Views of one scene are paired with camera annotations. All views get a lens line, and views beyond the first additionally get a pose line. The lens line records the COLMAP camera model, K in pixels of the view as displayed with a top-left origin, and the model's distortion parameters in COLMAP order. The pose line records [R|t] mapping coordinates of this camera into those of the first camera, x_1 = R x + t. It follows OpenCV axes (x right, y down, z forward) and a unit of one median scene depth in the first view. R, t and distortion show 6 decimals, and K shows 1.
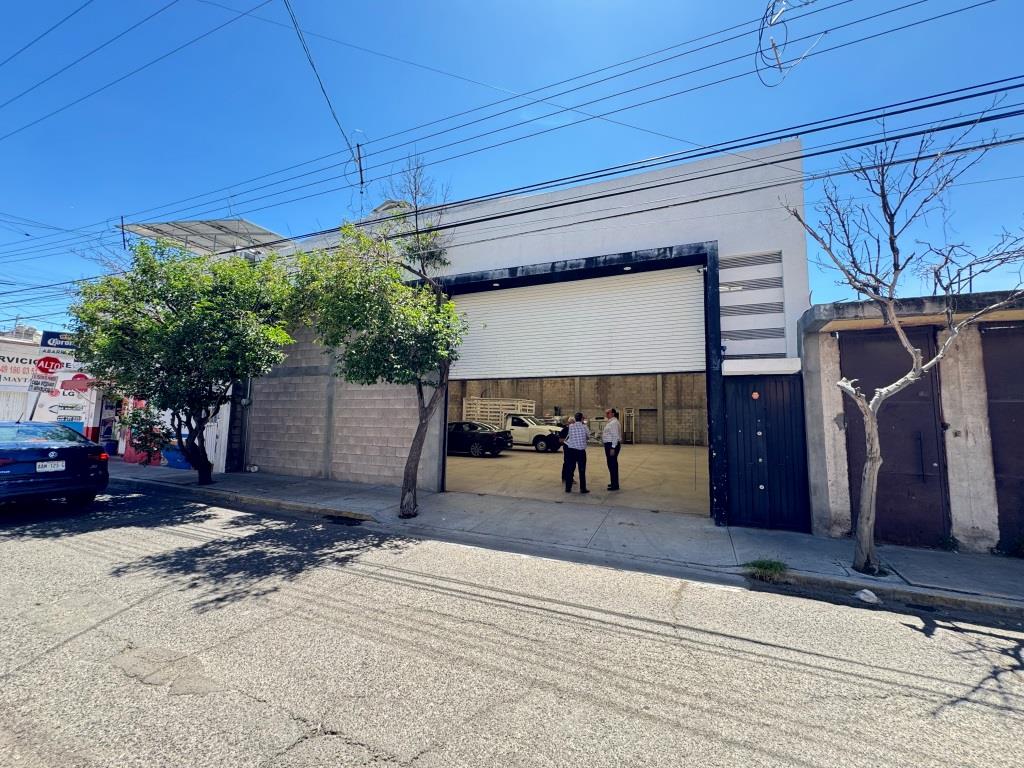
lens RADIAL K [[407.6, 0, 512.7], [0, 407.6, 380.6], [0, 0, 1]] dist [-0.002696, 0.000445]
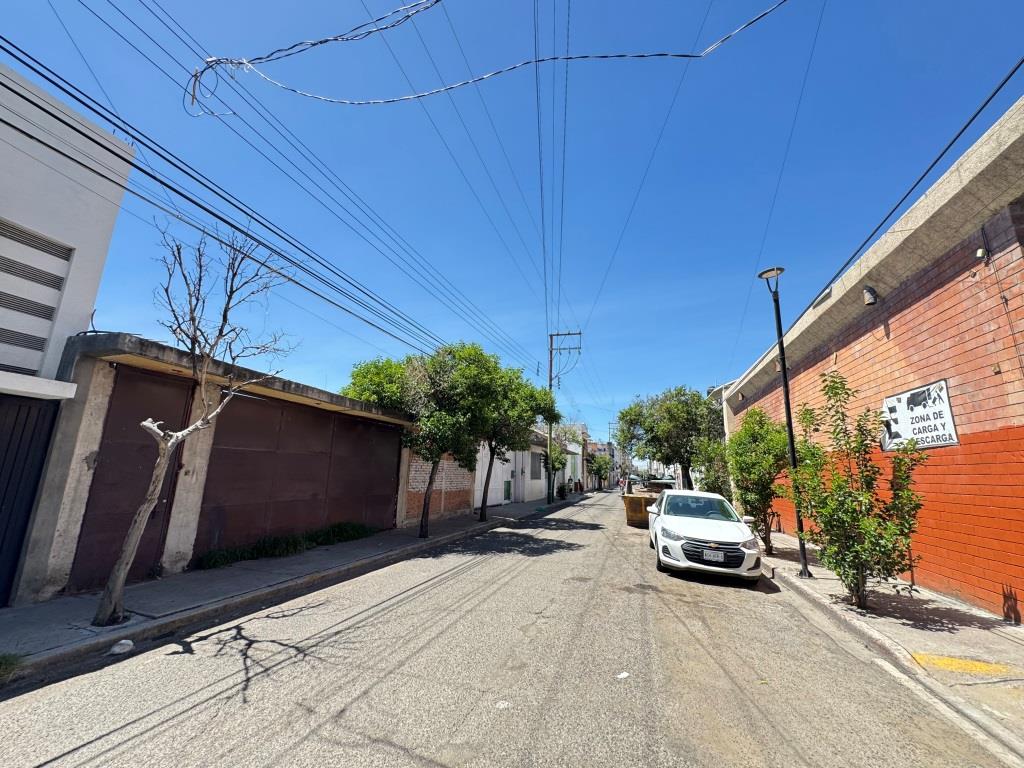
lens RADIAL K [[407.6, 0, 511.6], [0, 407.6, 382.3], [0, 0, 1]] dist [-0.002696, 0.000445]
pose [[-0.113407, 0.195926, 0.974039, -0.183132], [-0.125087, 0.969747, -0.209627, 0.003525], [-0.985643, -0.145612, -0.085468, 0.157108]]
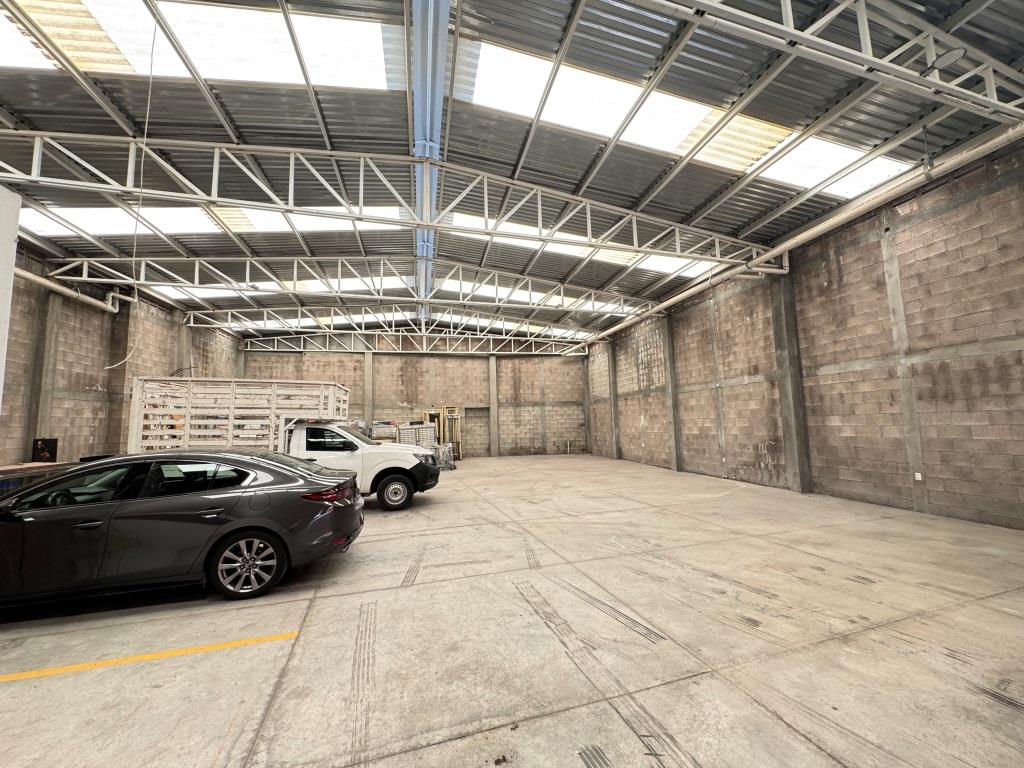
lens RADIAL K [[407.6, 0, 512.2], [0, 407.6, 382.5], [0, 0, 1]] dist [-0.002696, 0.000445]
pose [[0.761943, 0.029091, 0.646991, -0.318297], [-0.027859, 0.999538, -0.012135, 0.134334], [-0.647045, -0.008778, 0.762401, 1.713384]]
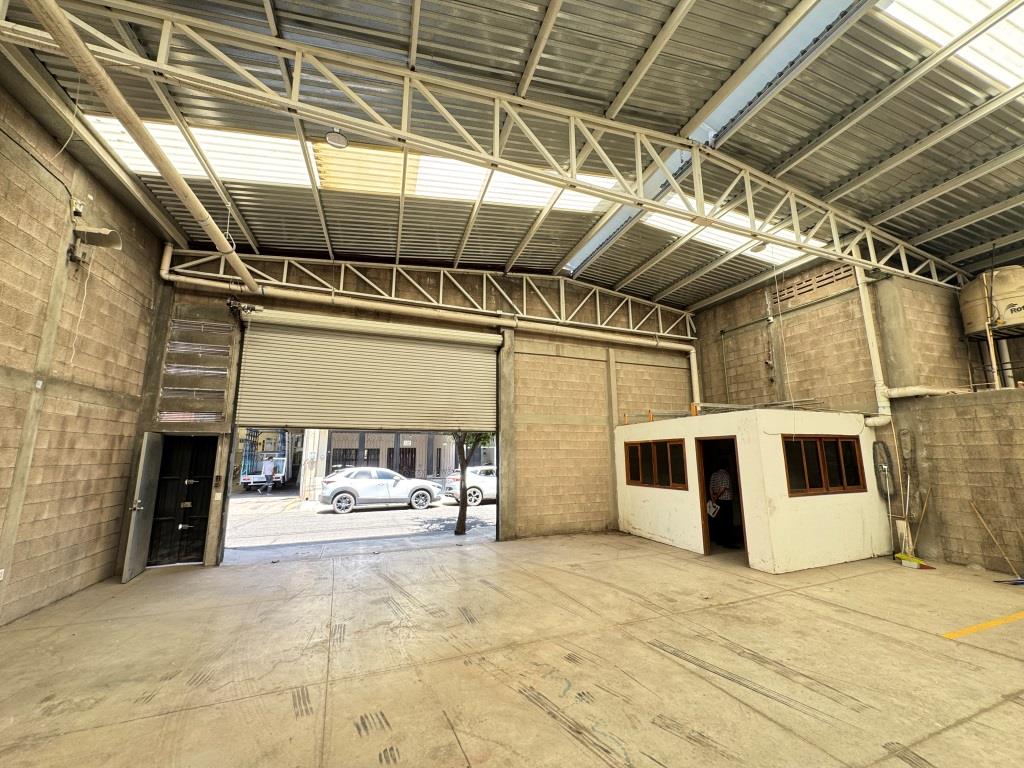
lens RADIAL K [[407.6, 0, 512.0], [0, 407.6, 382.5], [0, 0, 1]] dist [-0.002696, 0.000445]
pose [[-0.705435, -0.135007, -0.695798, 0.730291], [0.066022, 0.964906, -0.254159, 0.192294], [0.705693, -0.225231, -0.671765, 2.297865]]
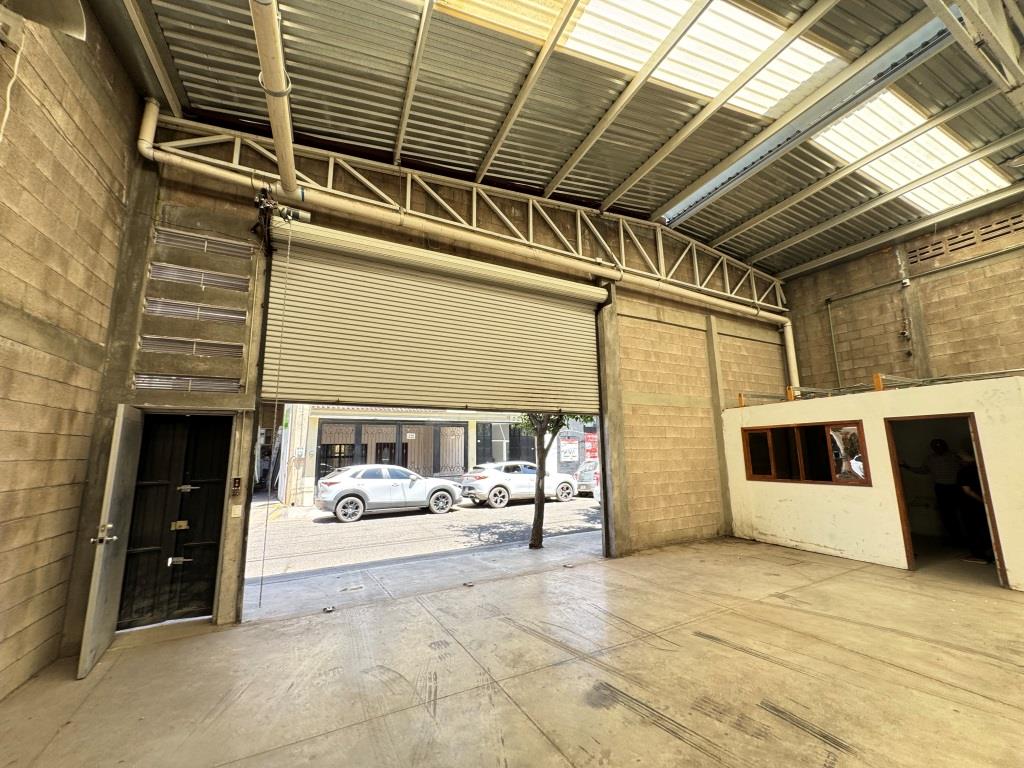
lens RADIAL K [[407.6, 0, 512.5], [0, 407.6, 382.0], [0, 0, 1]] dist [-0.002696, 0.000445]
pose [[-0.626784, -0.135673, -0.767291, 0.748975], [0.084649, 0.967040, -0.240141, 0.152389], [0.774581, -0.215467, -0.594641, 1.767882]]
